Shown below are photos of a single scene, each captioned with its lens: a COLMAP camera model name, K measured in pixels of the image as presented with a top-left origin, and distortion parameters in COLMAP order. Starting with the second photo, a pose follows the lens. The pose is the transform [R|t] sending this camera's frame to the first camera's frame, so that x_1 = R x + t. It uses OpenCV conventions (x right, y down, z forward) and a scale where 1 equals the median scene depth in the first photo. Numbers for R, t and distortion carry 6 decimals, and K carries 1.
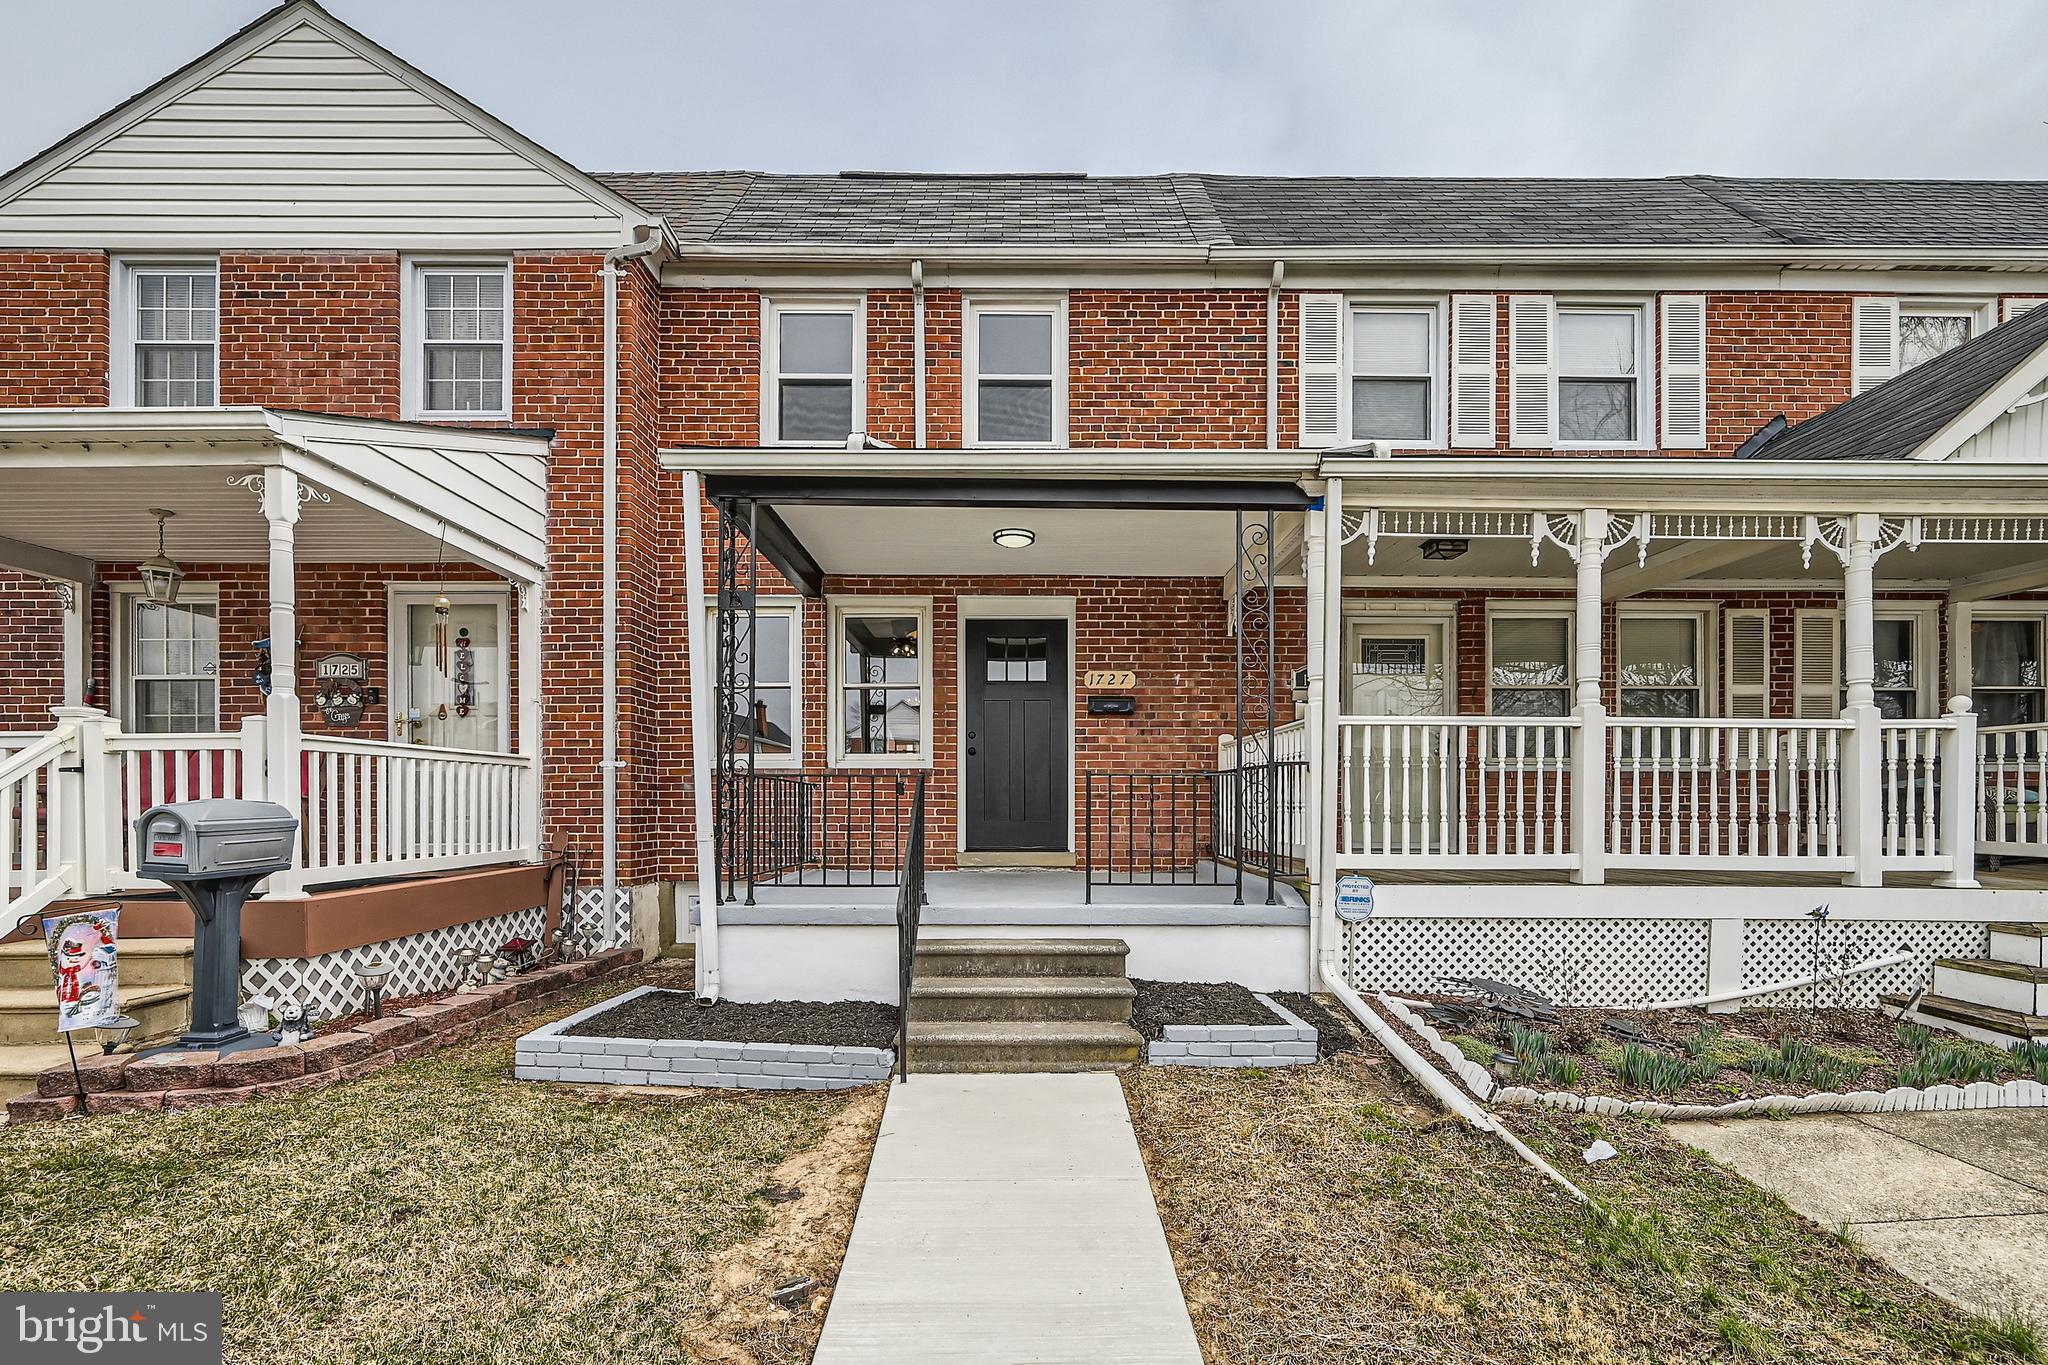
lens RADIAL K [[895.5, 0, 1026.9], [0, 895.5, 805.2], [0, 0, 1]] dist [-0.000483, 0.000130]
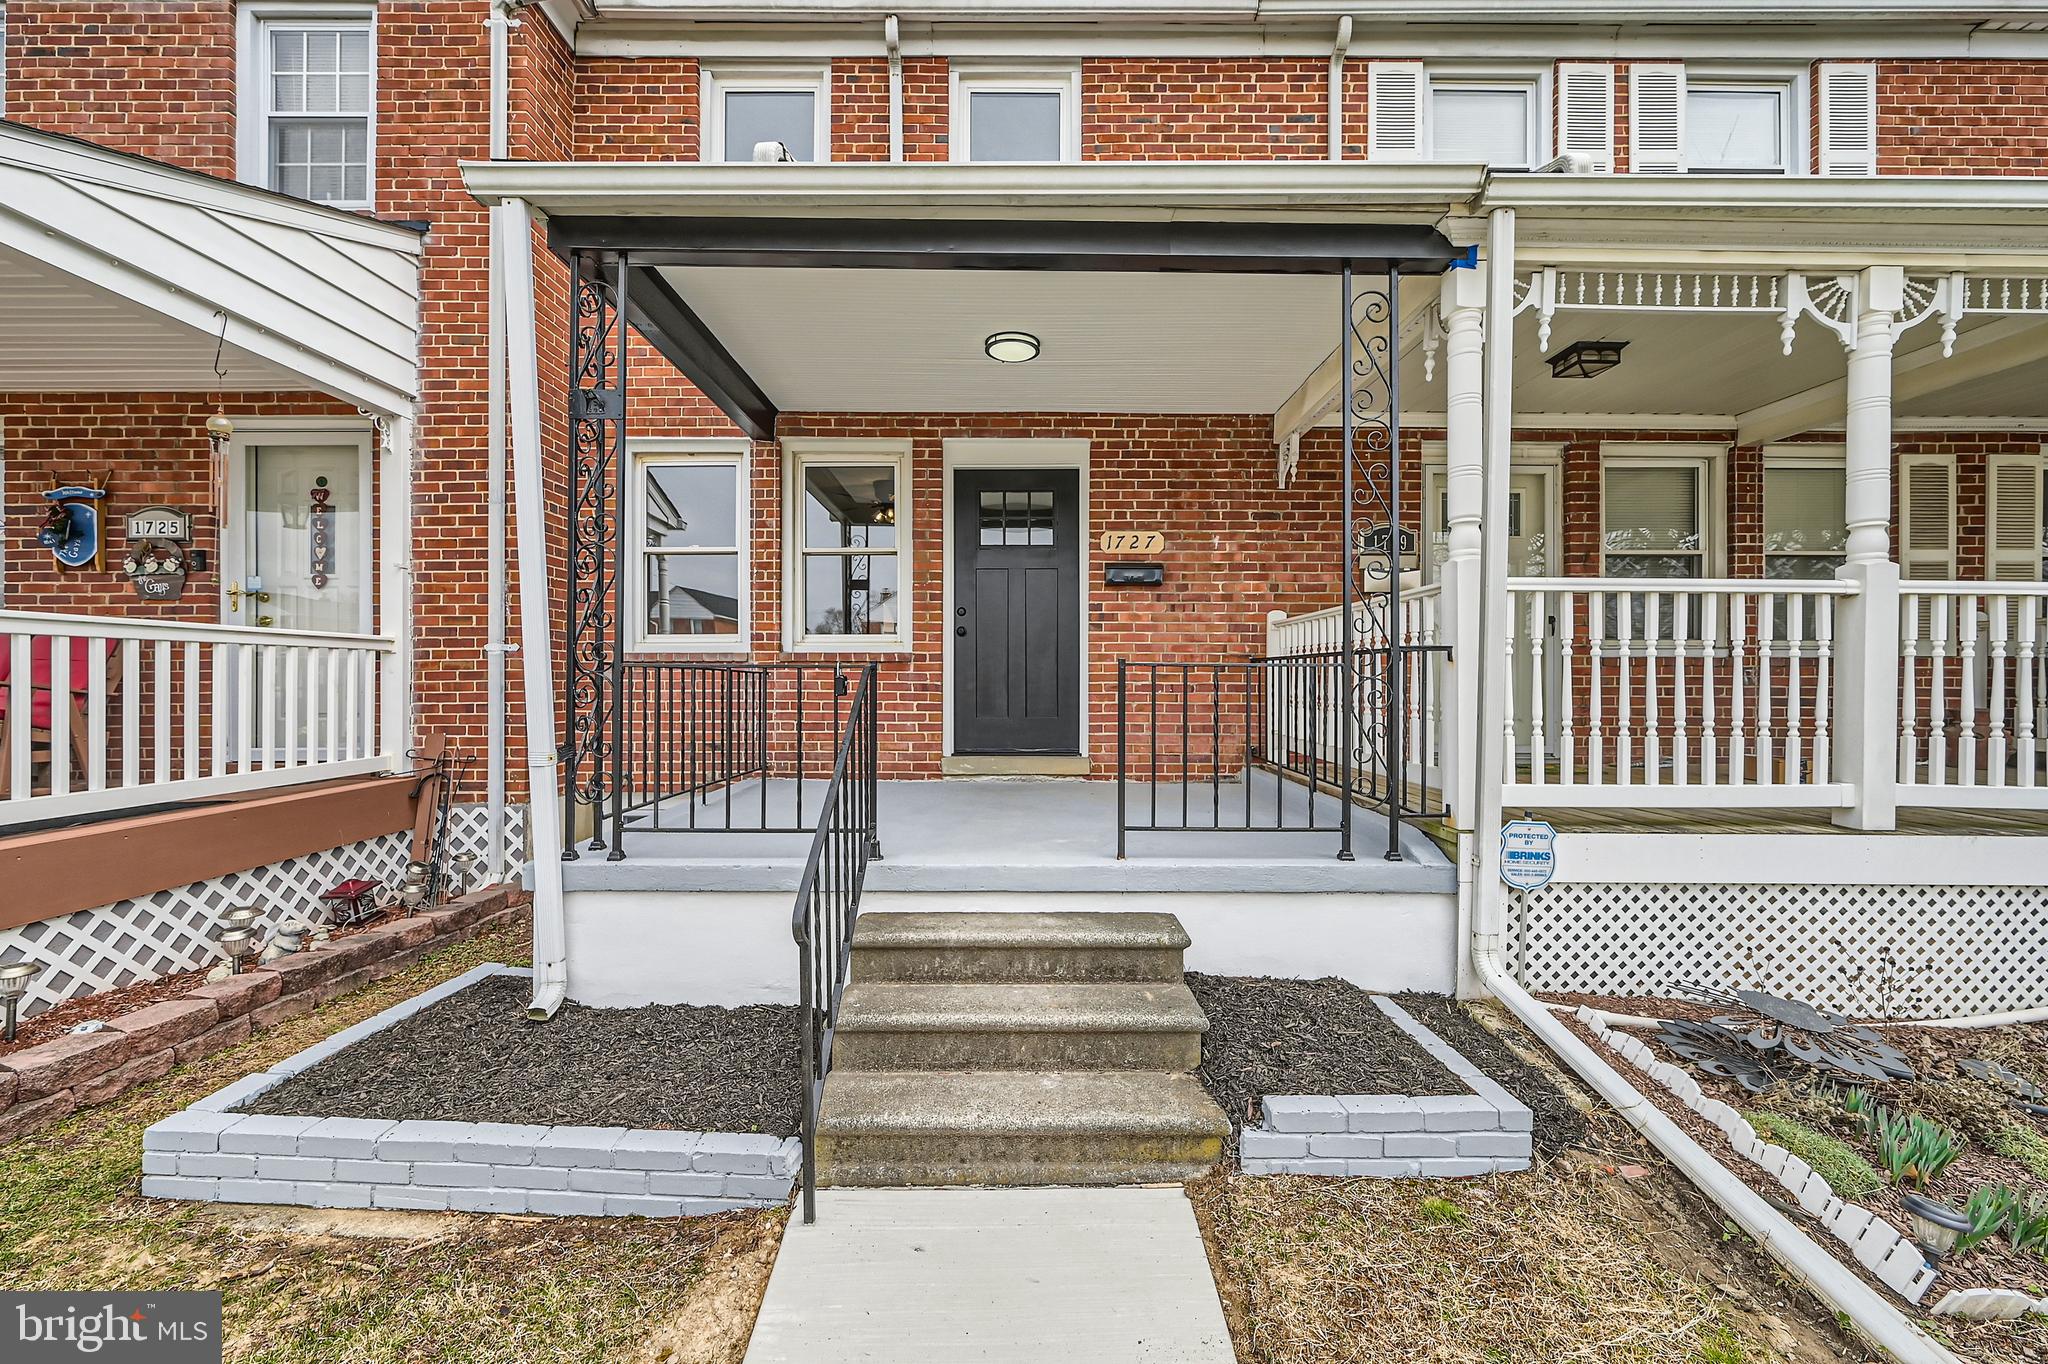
lens RADIAL K [[813.9, 0, 1024.0], [0, 813.9, 682.0], [0, 0, 1]] dist [-0.000839, -0.000319]
pose [[0.999985, 0.000789, -0.005372, -0.000647], [-0.000790, 1.000000, -0.000052, -0.015947], [0.005372, 0.000056, 0.999986, 0.288289]]
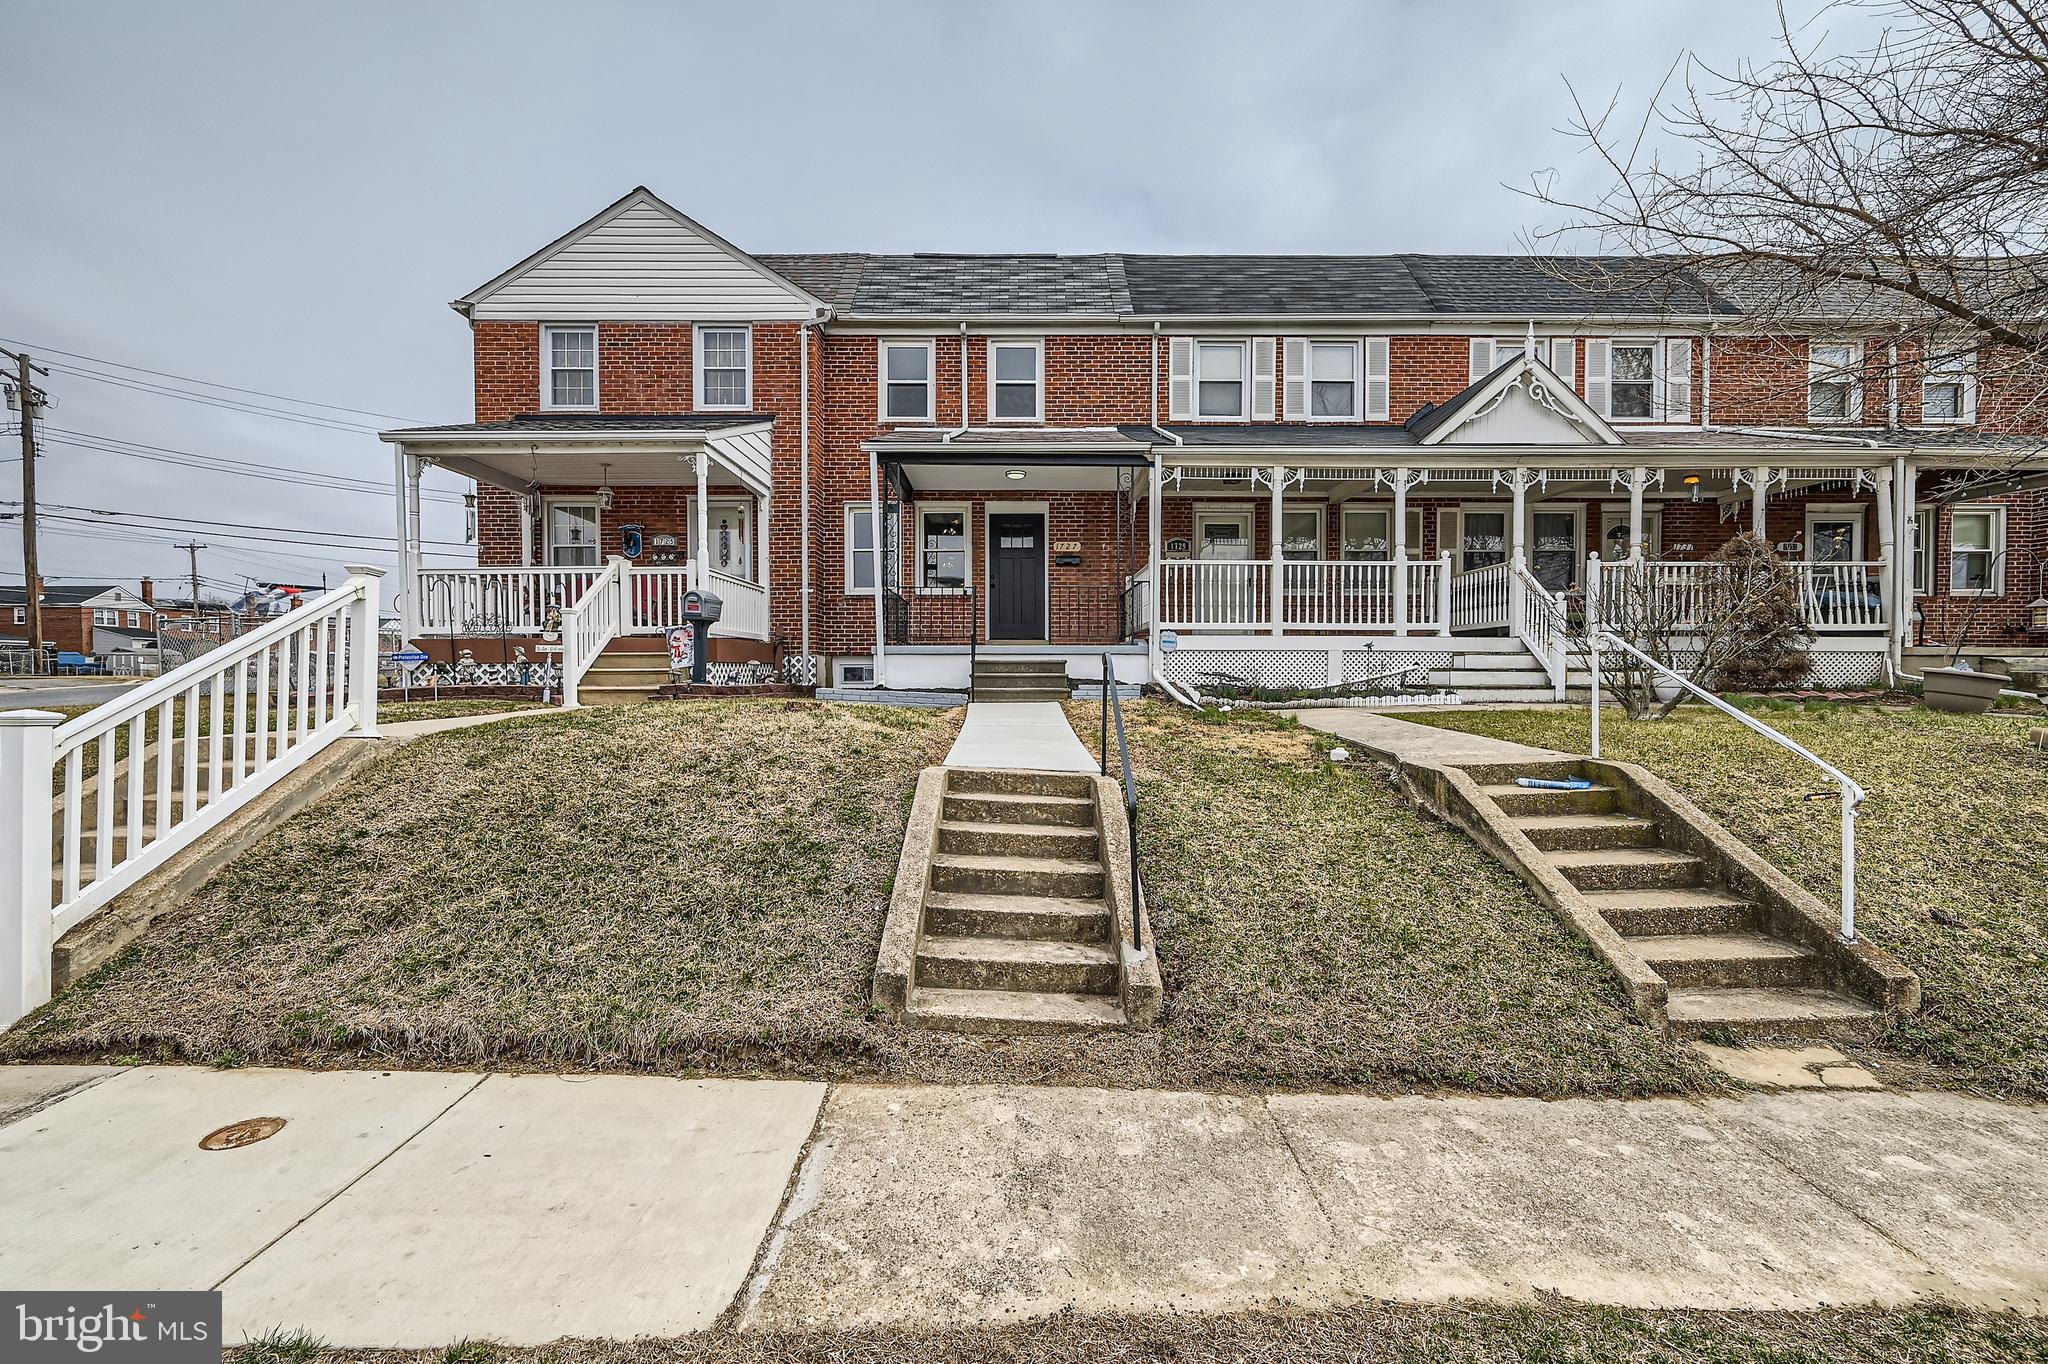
lens RADIAL K [[823.5, 0, 1027.1], [0, 823.5, 687.5], [0, 0, 1]] dist [0.002997, -0.000034]
pose [[0.999995, -0.002082, 0.002518, 0.004804], [0.002042, 0.999871, 0.015913, 0.134081], [-0.002551, -0.015908, 0.999870, -0.766583]]
